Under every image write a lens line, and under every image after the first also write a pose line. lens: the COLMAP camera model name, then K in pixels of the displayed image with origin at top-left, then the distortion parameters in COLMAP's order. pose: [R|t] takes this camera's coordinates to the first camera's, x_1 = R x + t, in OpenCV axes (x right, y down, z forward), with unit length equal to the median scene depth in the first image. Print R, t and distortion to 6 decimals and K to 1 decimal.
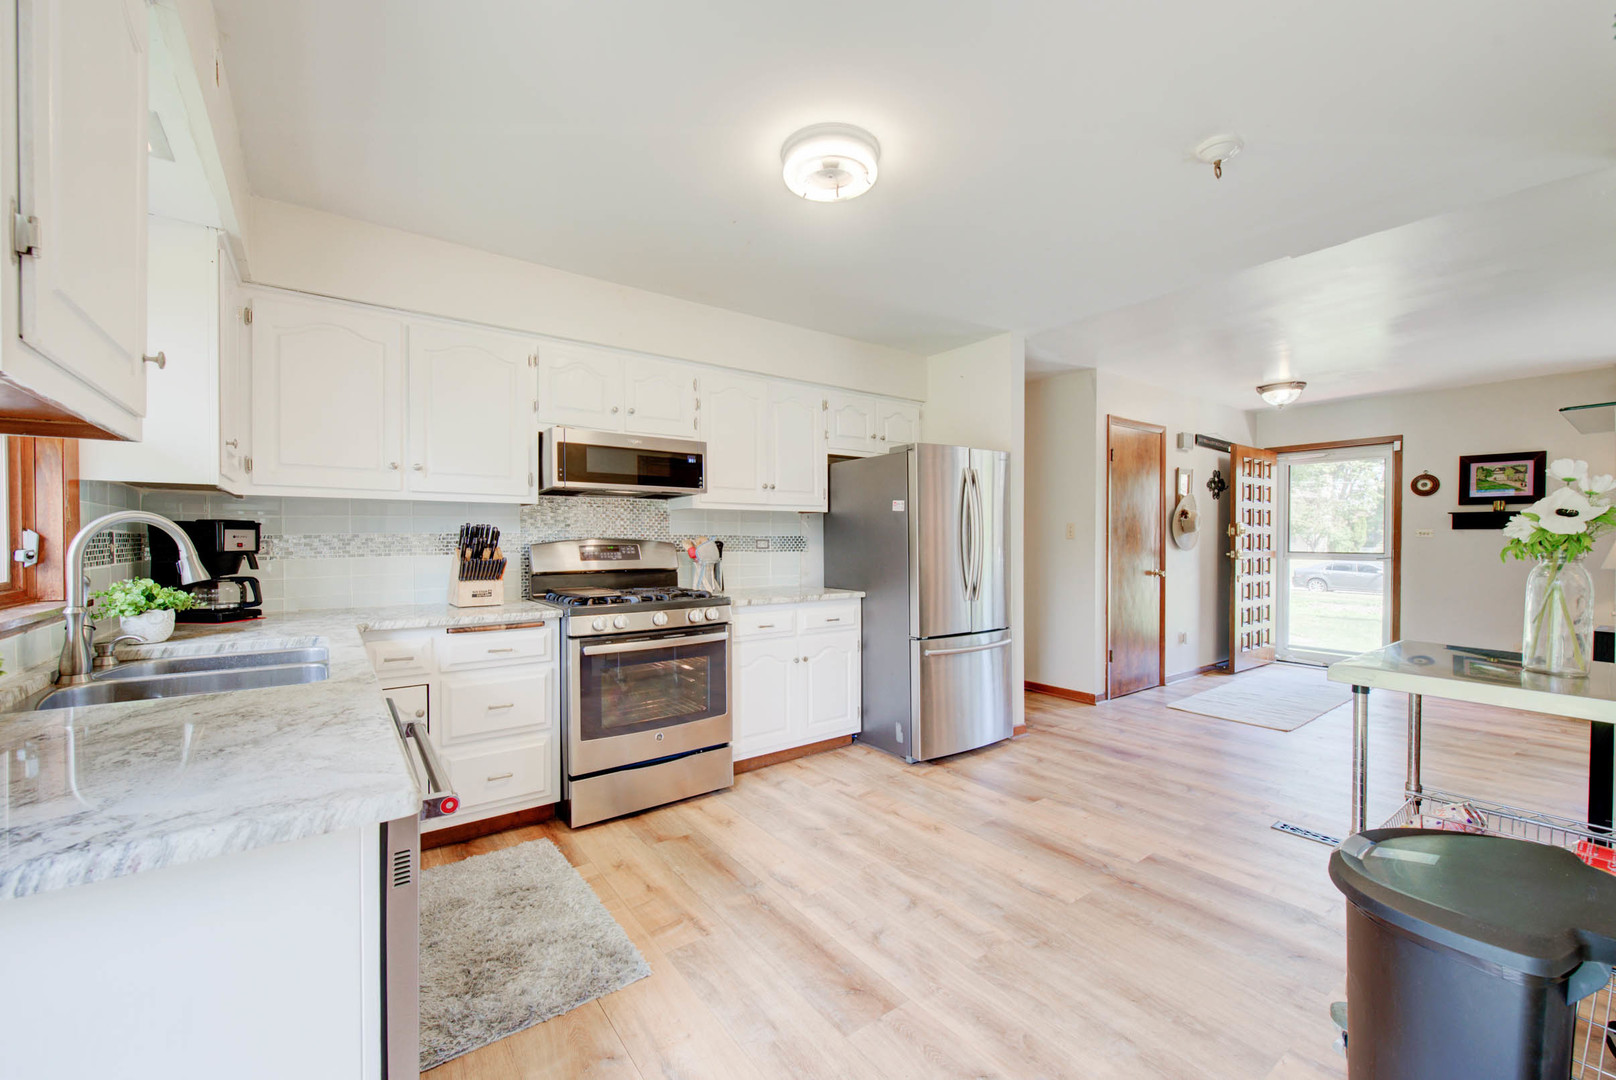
lens RADIAL K [[656.2, 0, 808.0], [0, 656.2, 540.0], [0, 0, 1]] dist [0.000500, -0.000271]
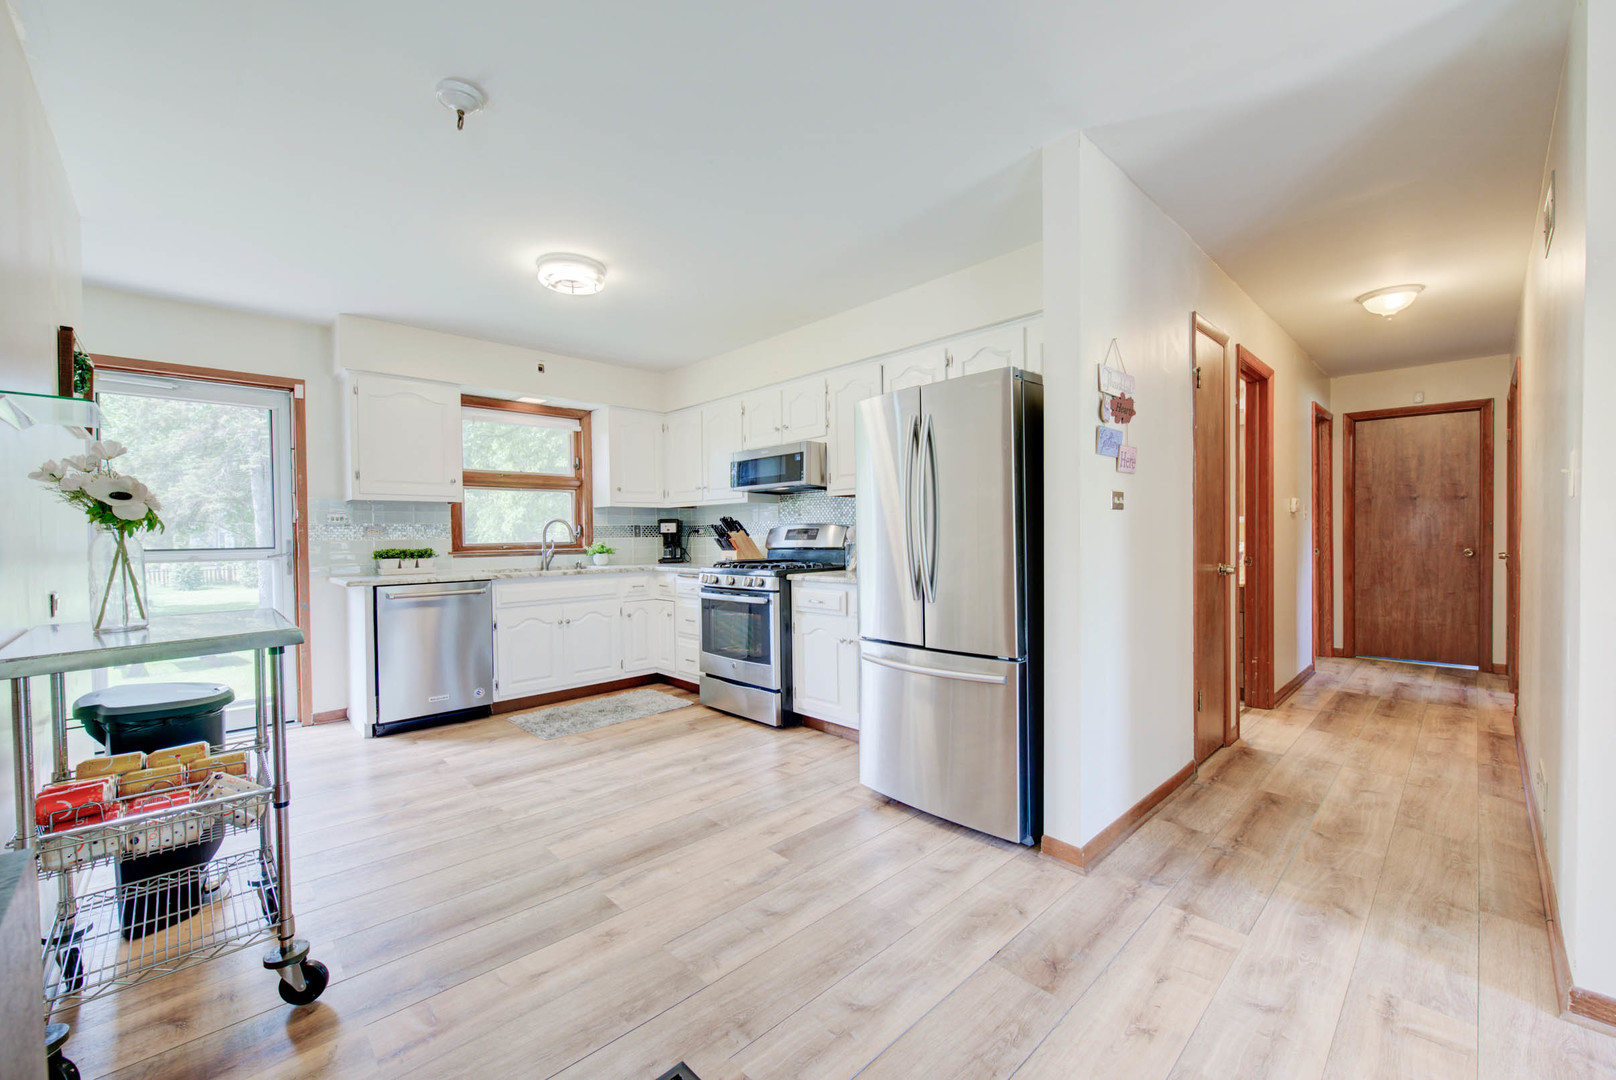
lens RADIAL K [[644.3, 0, 805.8], [0, 644.3, 544.5], [0, 0, 1]] dist [0.002858, -0.000890]
pose [[0.123237, 0.014858, -0.992266, 1.267538], [0.009878, 0.999820, 0.016198, 0.024300], [0.992328, -0.011798, 0.123068, 1.085326]]
